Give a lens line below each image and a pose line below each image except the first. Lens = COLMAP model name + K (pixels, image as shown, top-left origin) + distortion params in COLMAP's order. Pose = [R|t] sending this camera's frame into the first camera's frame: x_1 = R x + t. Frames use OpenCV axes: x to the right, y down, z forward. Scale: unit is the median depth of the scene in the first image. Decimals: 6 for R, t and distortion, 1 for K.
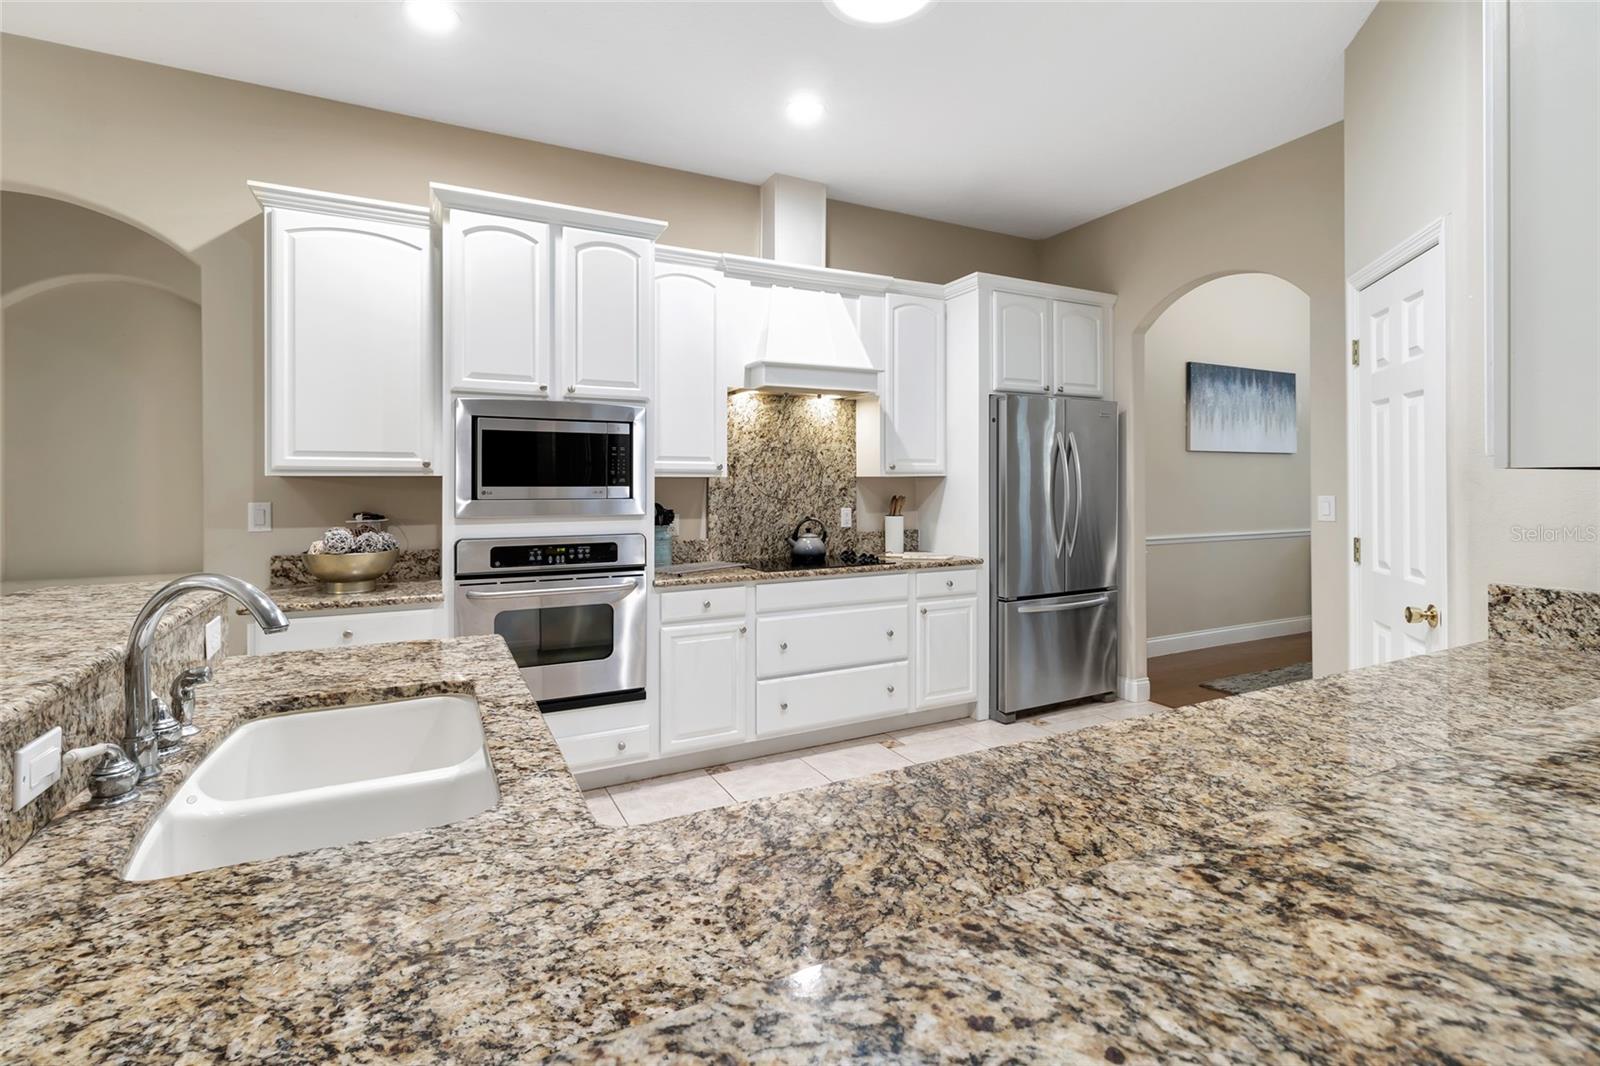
lens RADIAL K [[752.1, 0, 817.4], [0, 752.1, 477.9], [0, 0, 1]] dist [0.003820, 0.001086]
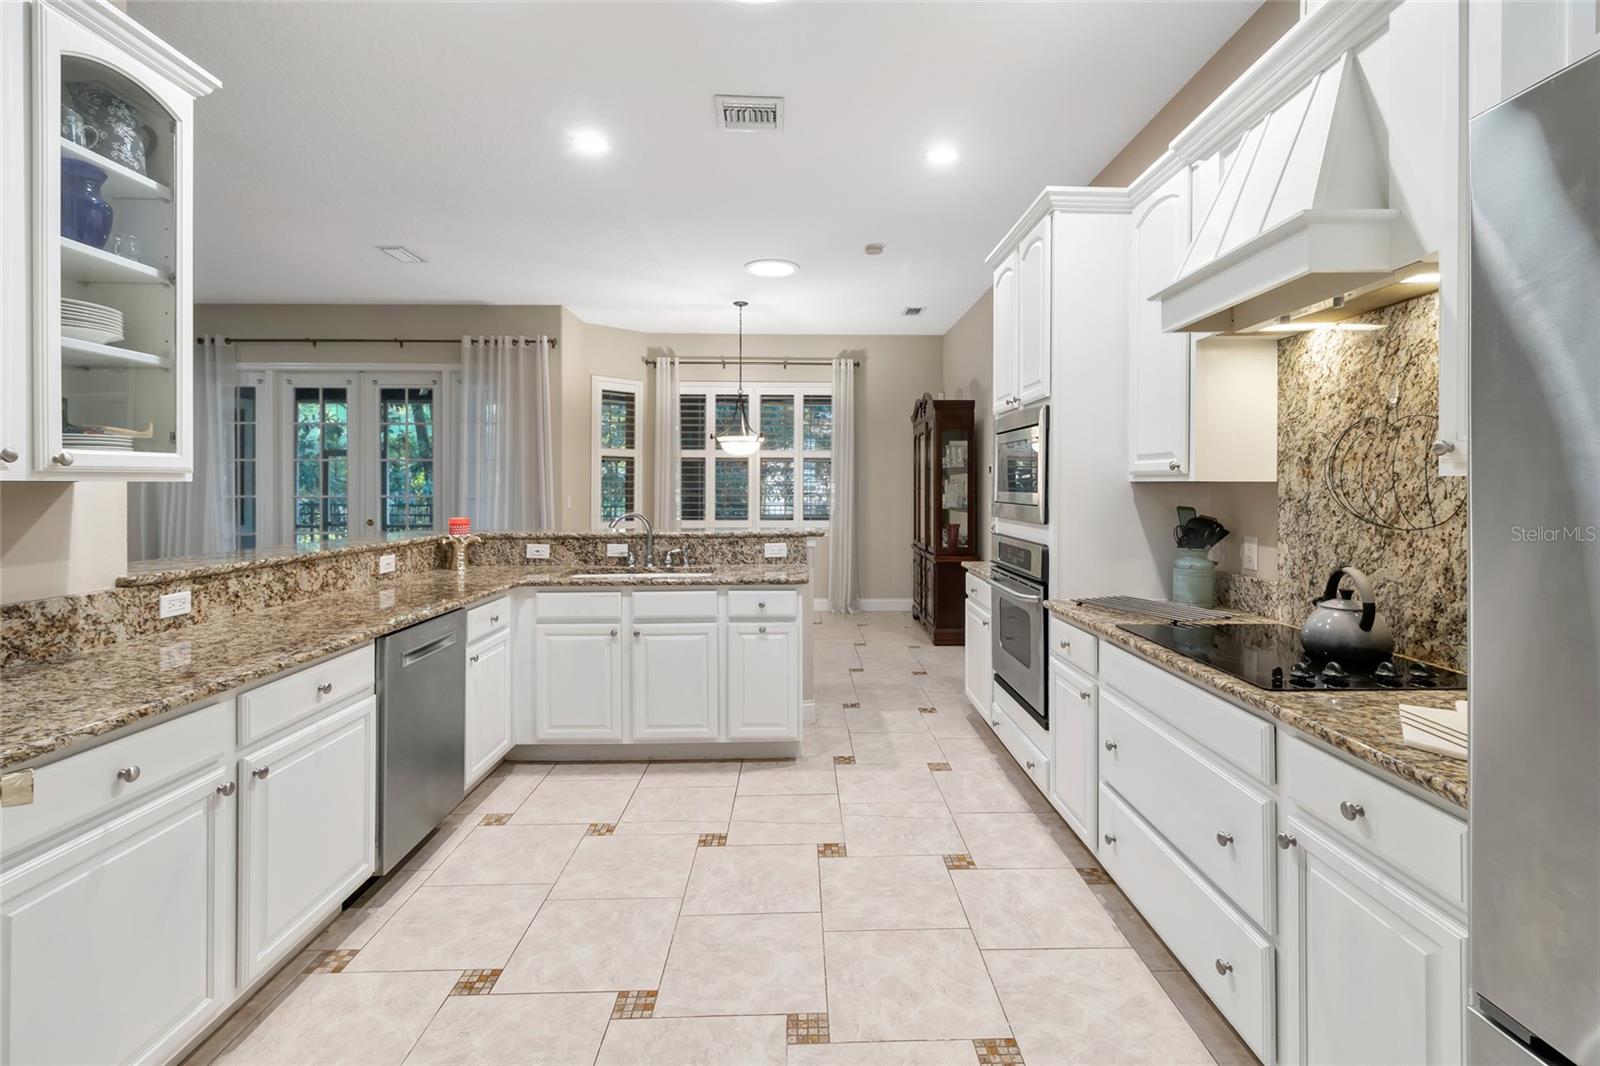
lens RADIAL K [[742.5, 0, 810.9], [0, 742.5, 494.3], [0, 0, 1]] dist [0.008030, 0.000182]
pose [[-0.439932, 0.011489, -0.897958, 0.555018], [0.005379, 0.999934, 0.010159, 0.001749], [0.898015, -0.000361, -0.439964, 0.920334]]
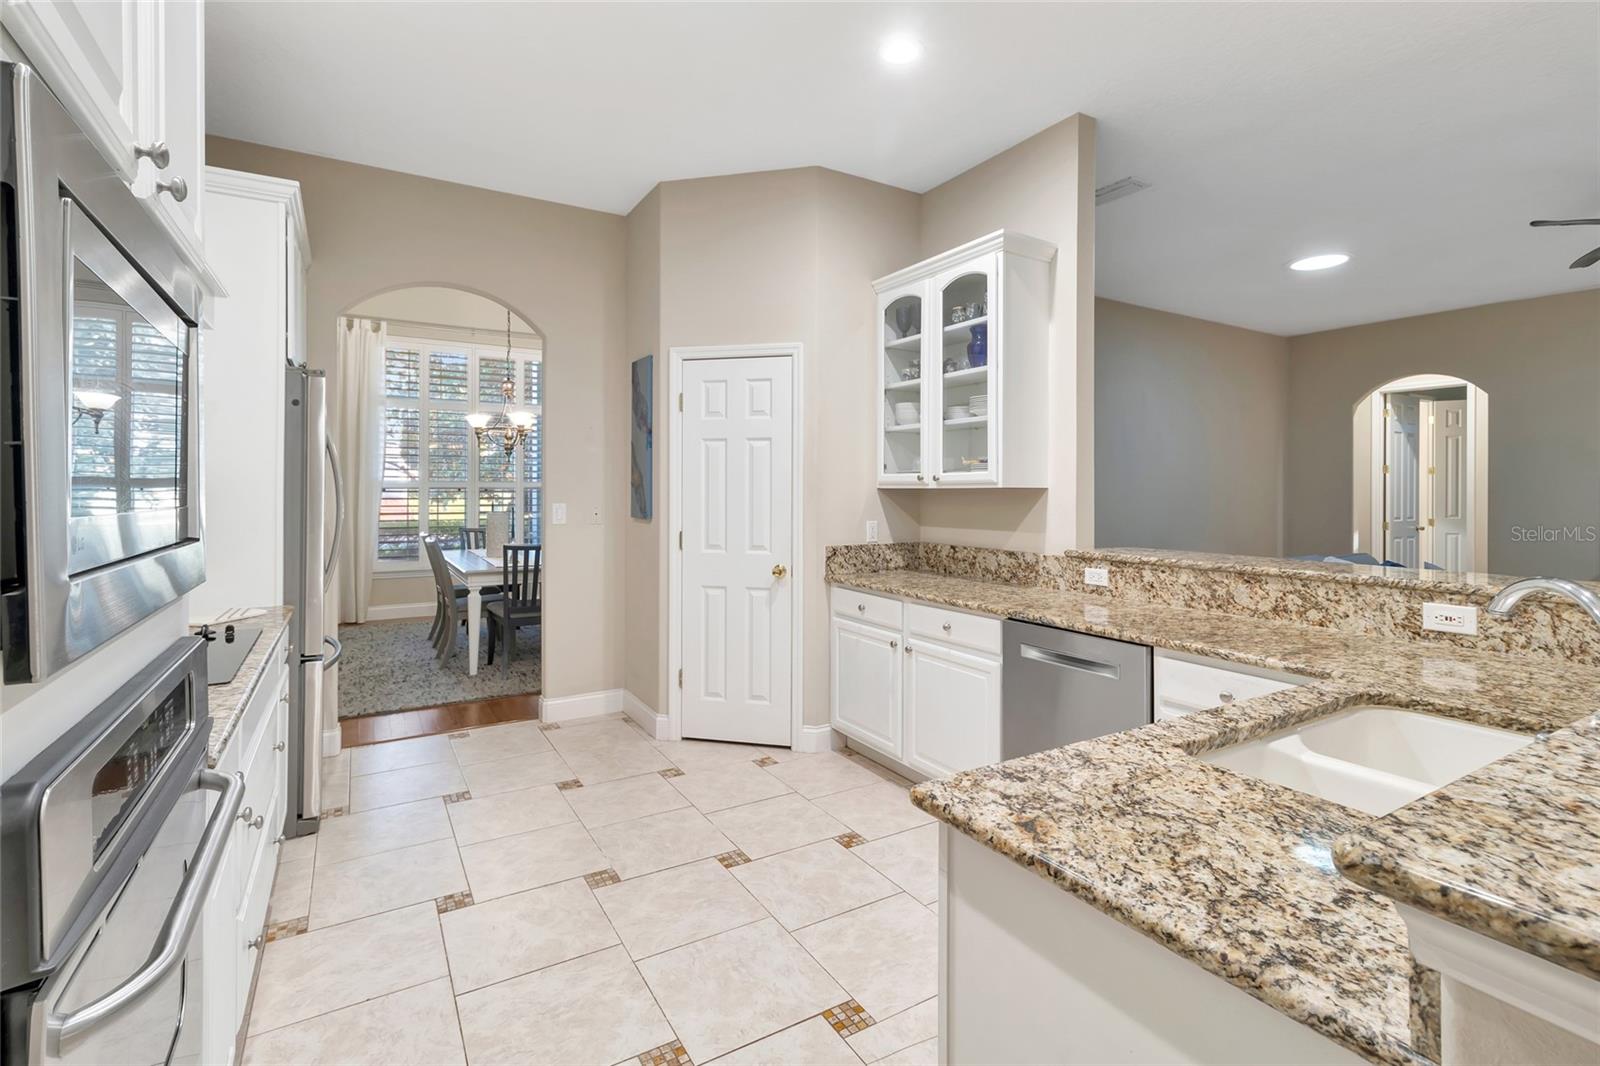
lens RADIAL K [[752.1, 0, 817.4], [0, 752.1, 477.9], [0, 0, 1]] dist [0.003820, 0.001086]
pose [[-0.075806, 0.019430, 0.996933, -0.502385], [-0.007205, 0.999773, -0.020034, 0.003131], [-0.997097, -0.008702, -0.075649, 0.589342]]
